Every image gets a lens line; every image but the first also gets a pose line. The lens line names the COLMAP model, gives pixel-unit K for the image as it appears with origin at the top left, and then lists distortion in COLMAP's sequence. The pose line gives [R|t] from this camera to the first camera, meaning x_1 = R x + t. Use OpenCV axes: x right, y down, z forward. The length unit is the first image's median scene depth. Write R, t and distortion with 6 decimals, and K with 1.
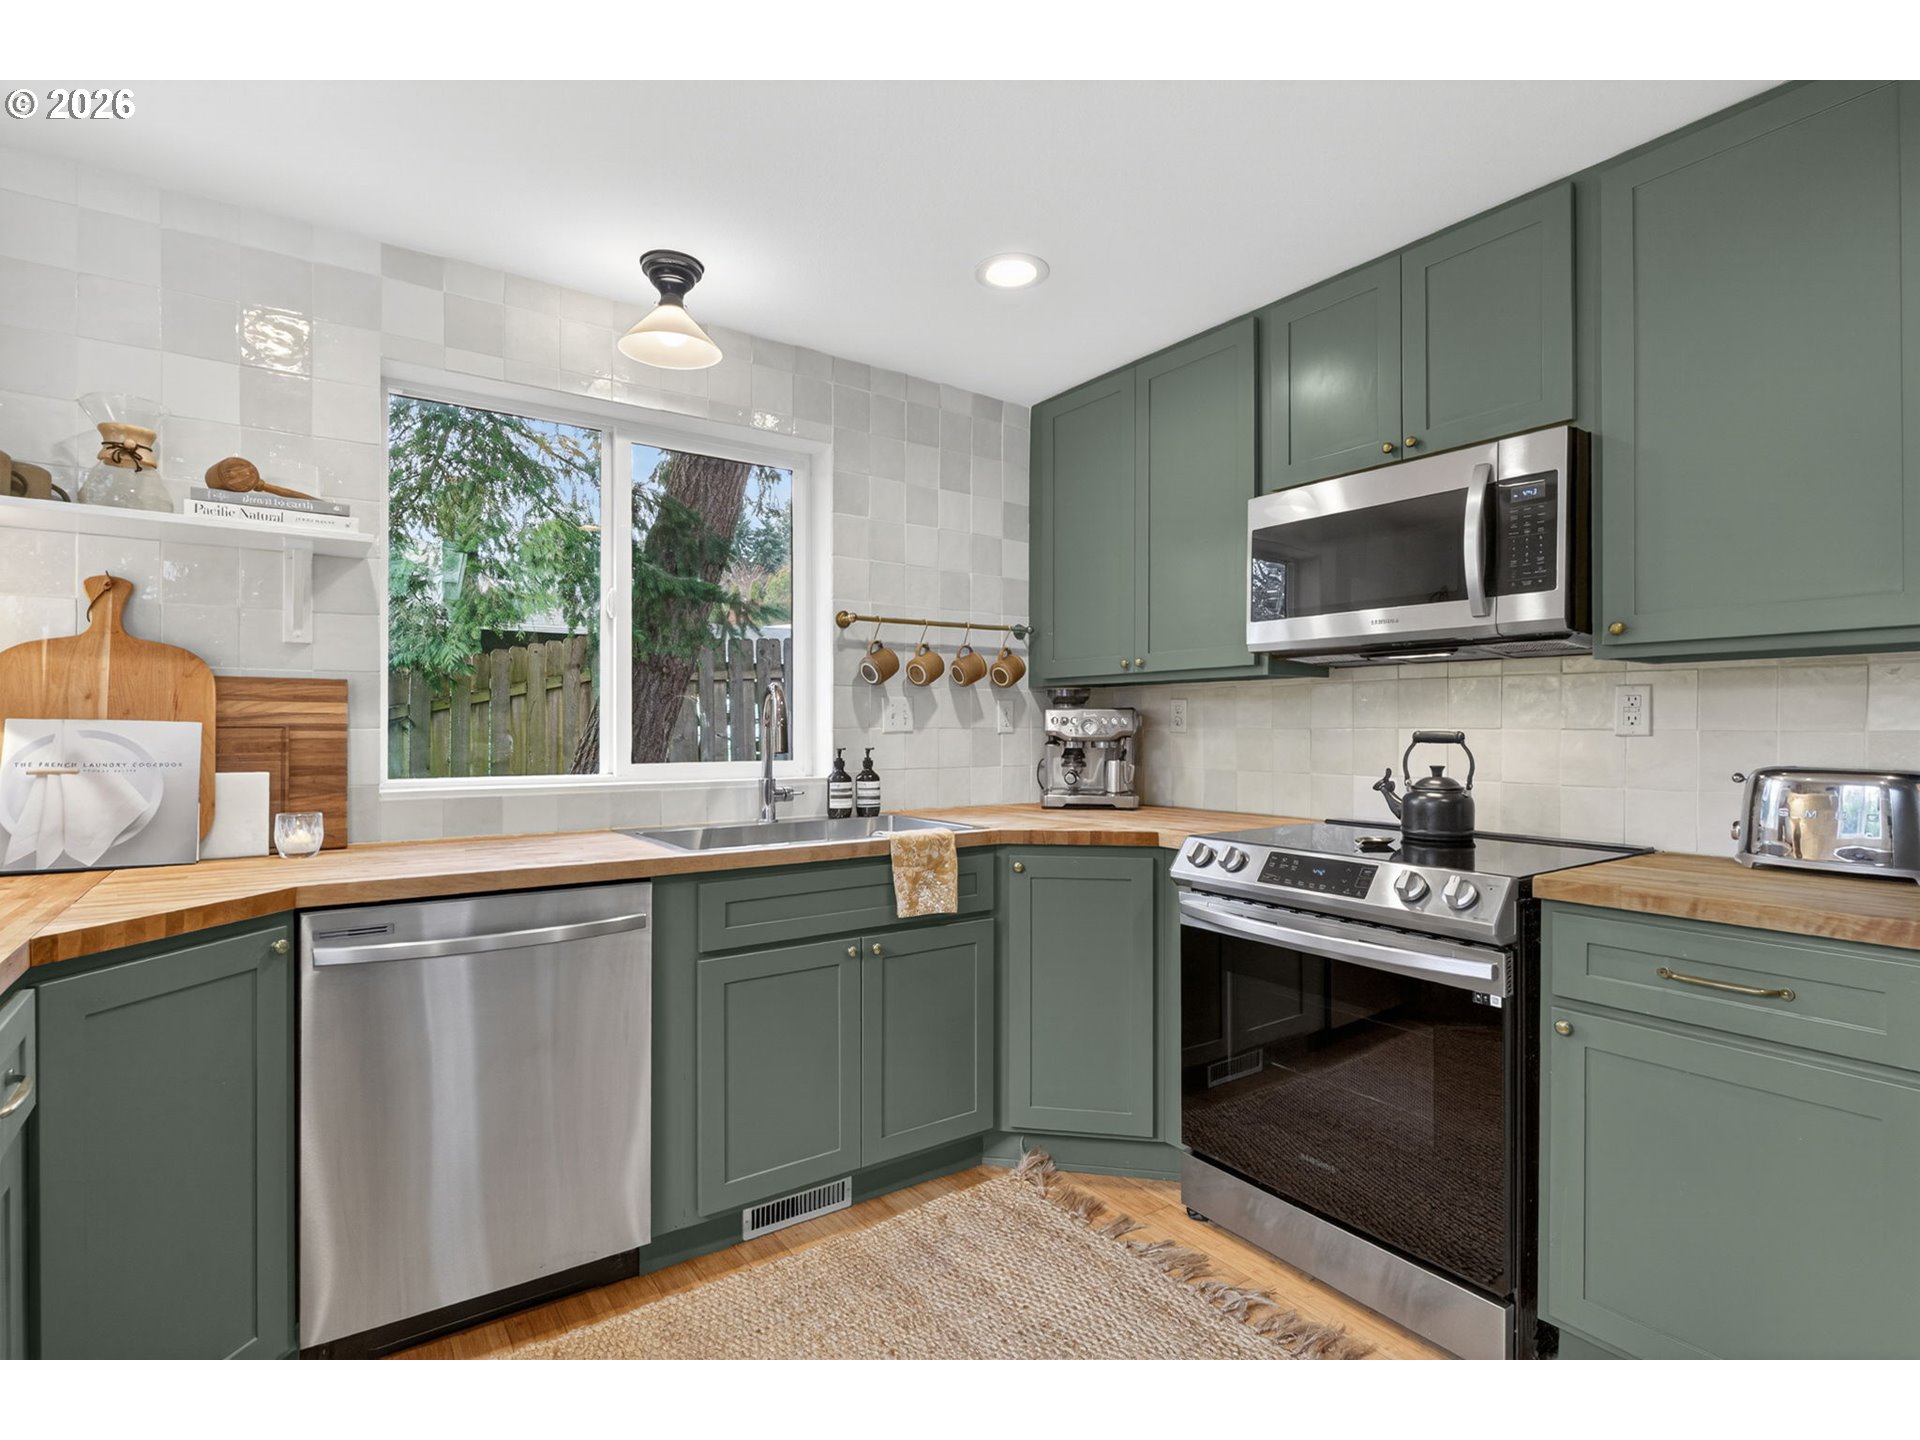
lens RADIAL K [[943.0, 0, 951.5], [0, 943.0, 726.0], [0, 0, 1]] dist [0.002662, -0.000240]
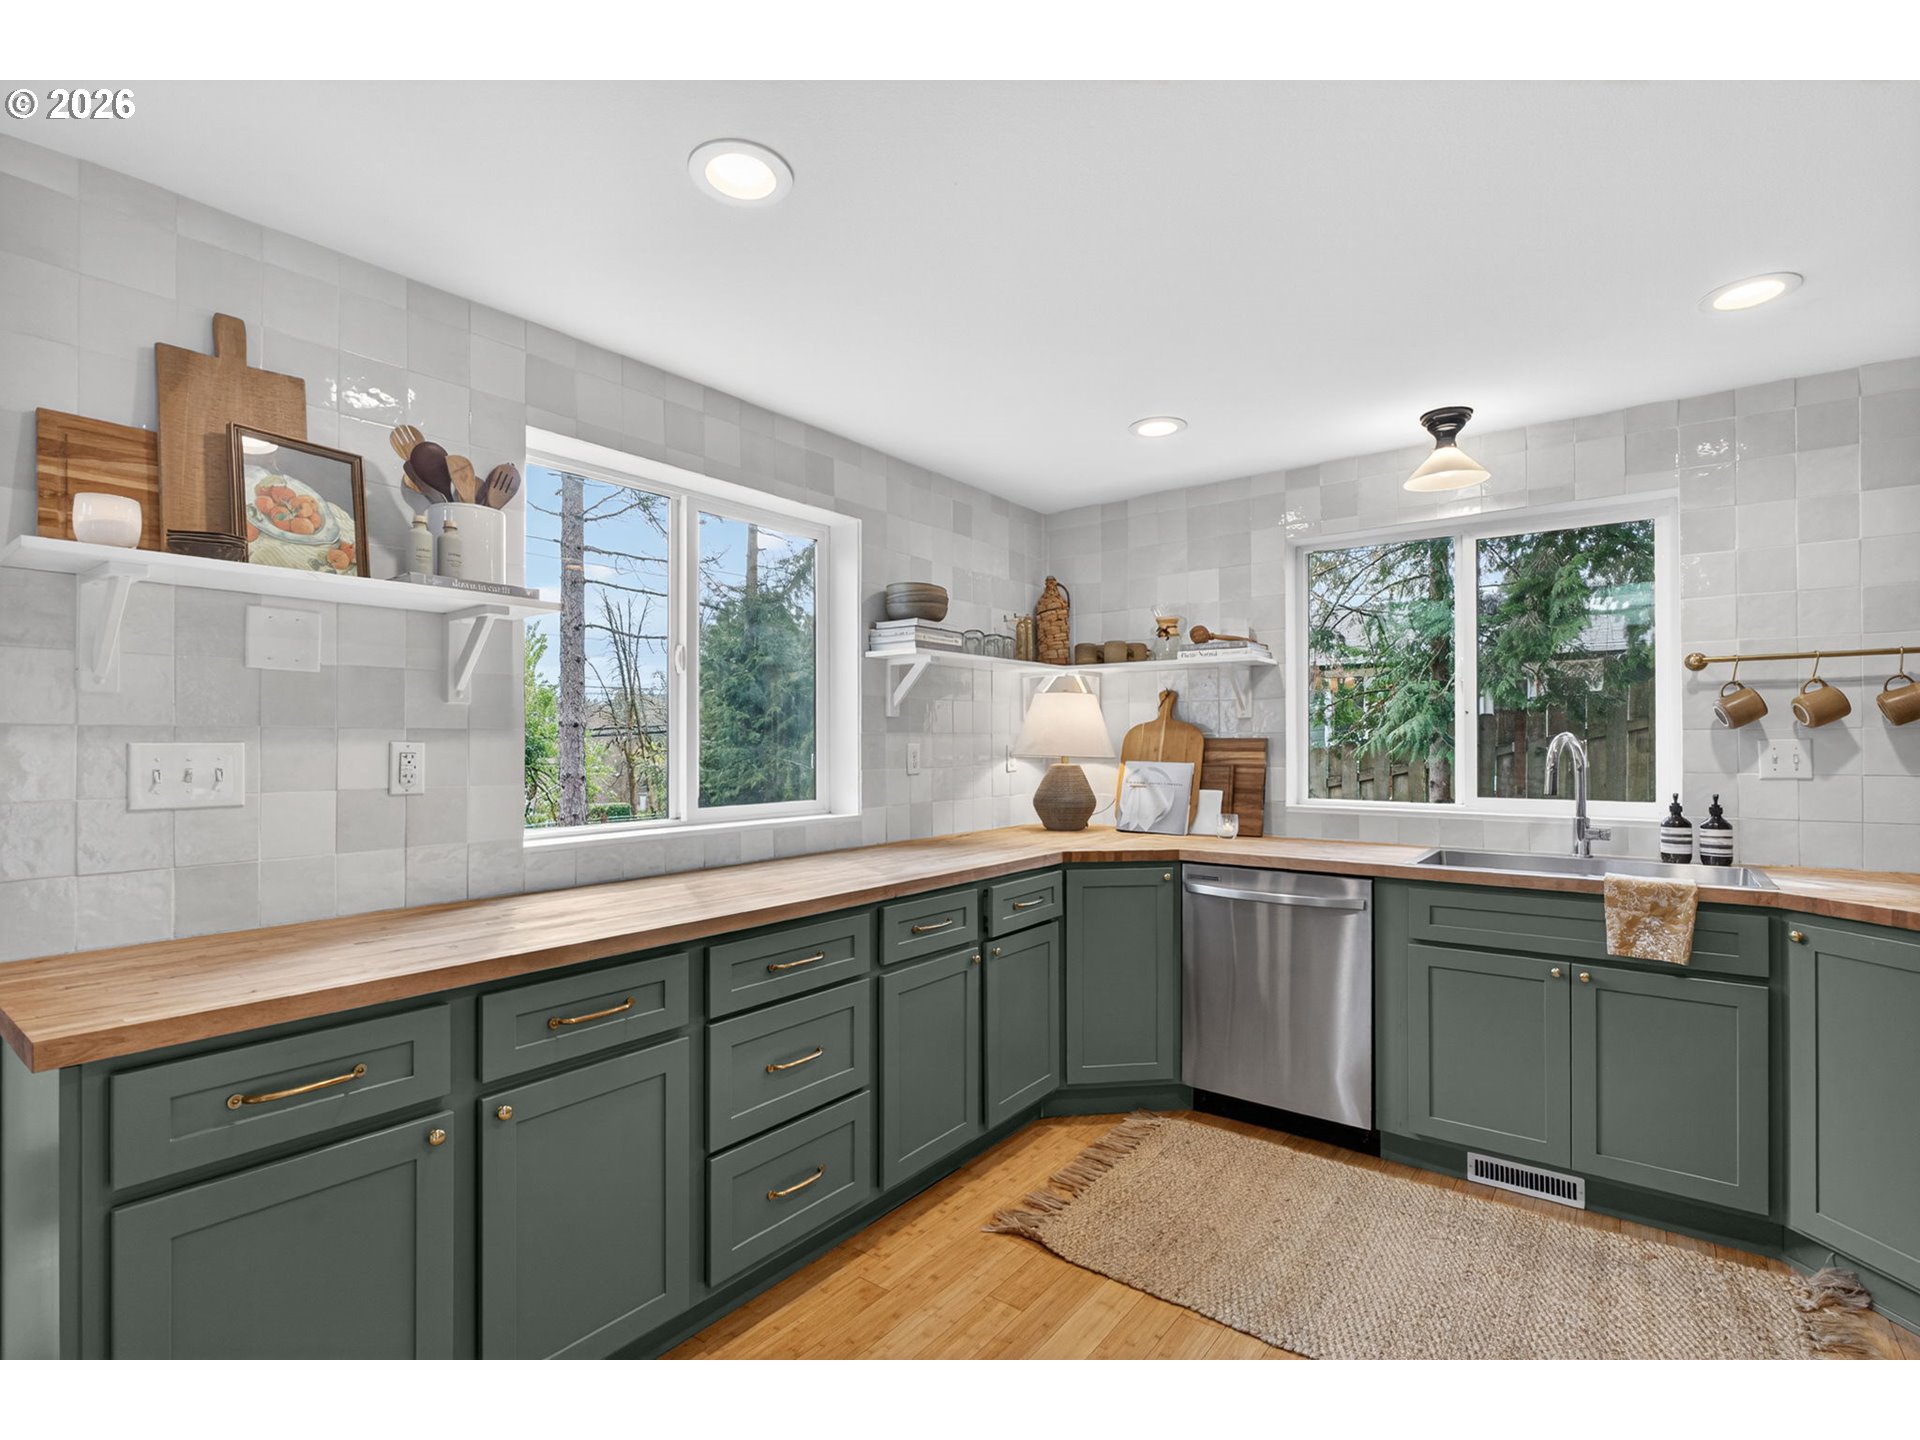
lens RADIAL K [[914.6, 0, 967.2], [0, 914.6, 734.7], [0, 0, 1]] dist [-0.000106, -0.000403]
pose [[0.317691, -0.009921, -0.948142, 0.677183], [0.001457, 0.999949, -0.009975, -0.036103], [0.948193, 0.001787, 0.317690, -0.023495]]
